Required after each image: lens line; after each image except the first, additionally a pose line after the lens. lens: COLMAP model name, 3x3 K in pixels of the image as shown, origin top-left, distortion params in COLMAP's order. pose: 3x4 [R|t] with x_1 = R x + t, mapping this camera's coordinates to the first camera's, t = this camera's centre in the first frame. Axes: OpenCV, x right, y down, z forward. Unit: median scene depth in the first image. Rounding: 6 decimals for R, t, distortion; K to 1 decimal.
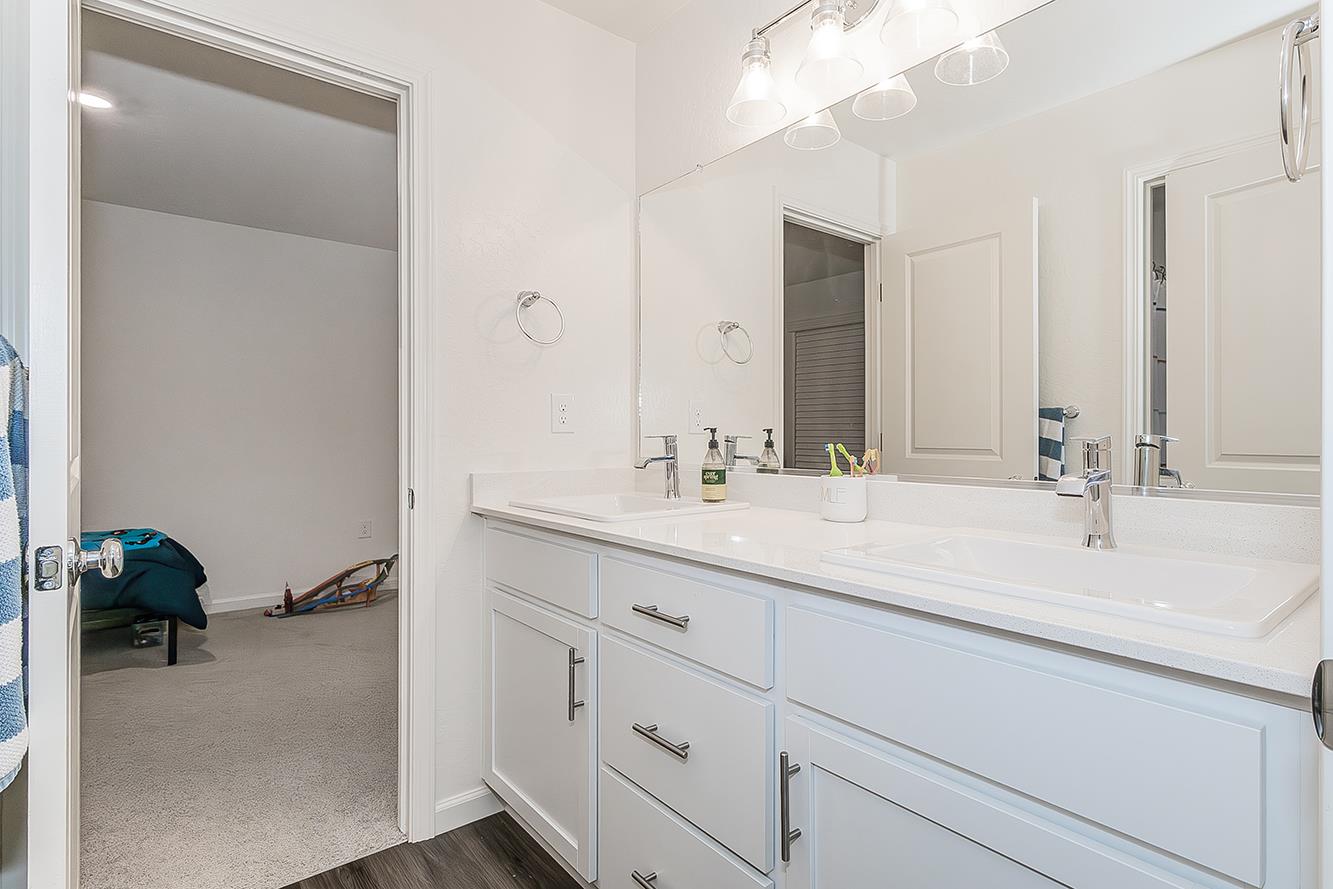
lens RADIAL K [[680.3, 0, 663.8], [0, 680.3, 440.9], [0, 0, 1]] dist [0.007022, 0.001943]
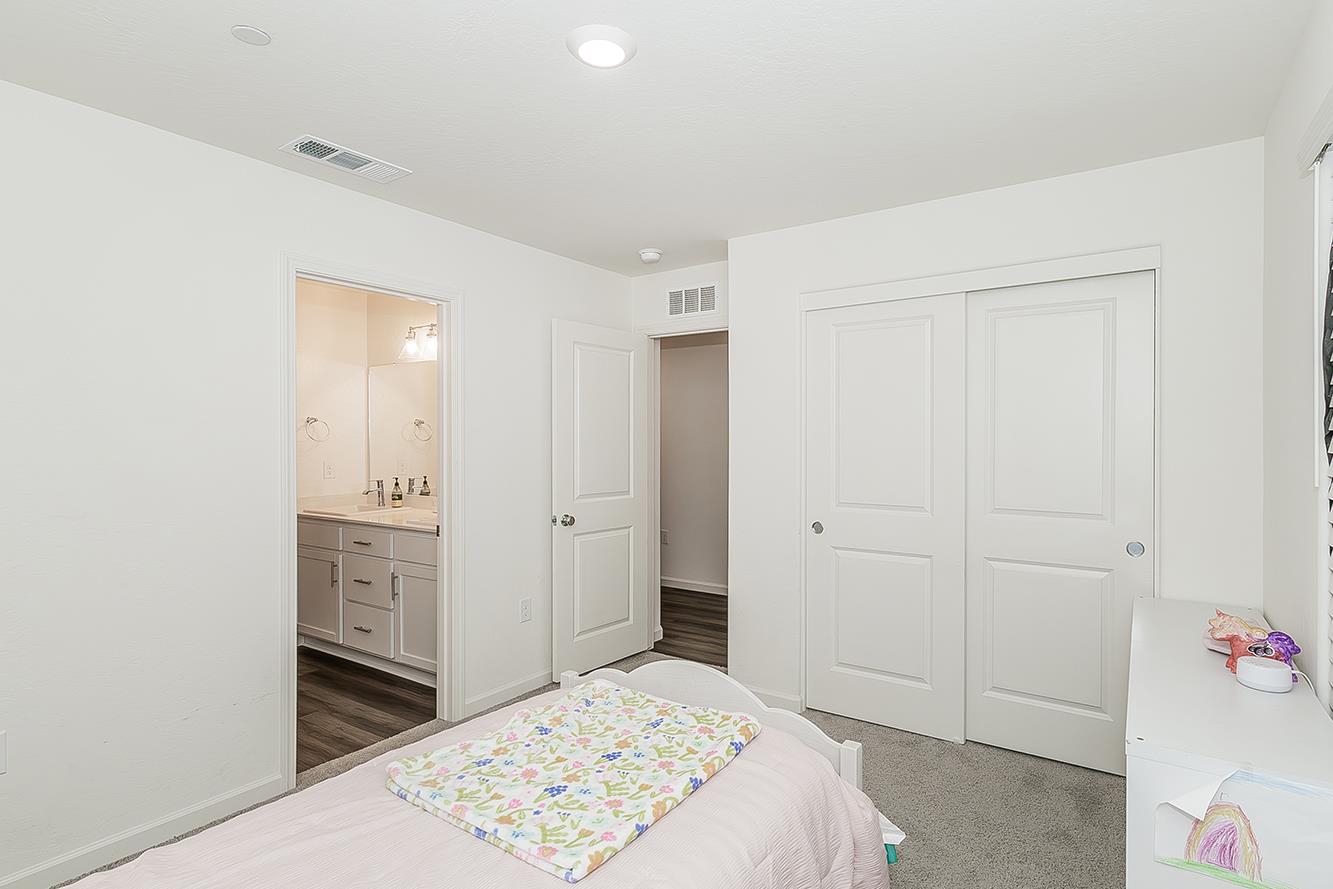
lens RADIAL K [[680.3, 0, 663.8], [0, 680.3, 440.9], [0, 0, 1]] dist [0.007022, 0.001943]
pose [[0.954549, -0.000666, 0.298053, 0.260207], [0.002940, 0.999970, -0.007180, -0.130409], [-0.298039, 0.007730, 0.954522, -1.644607]]
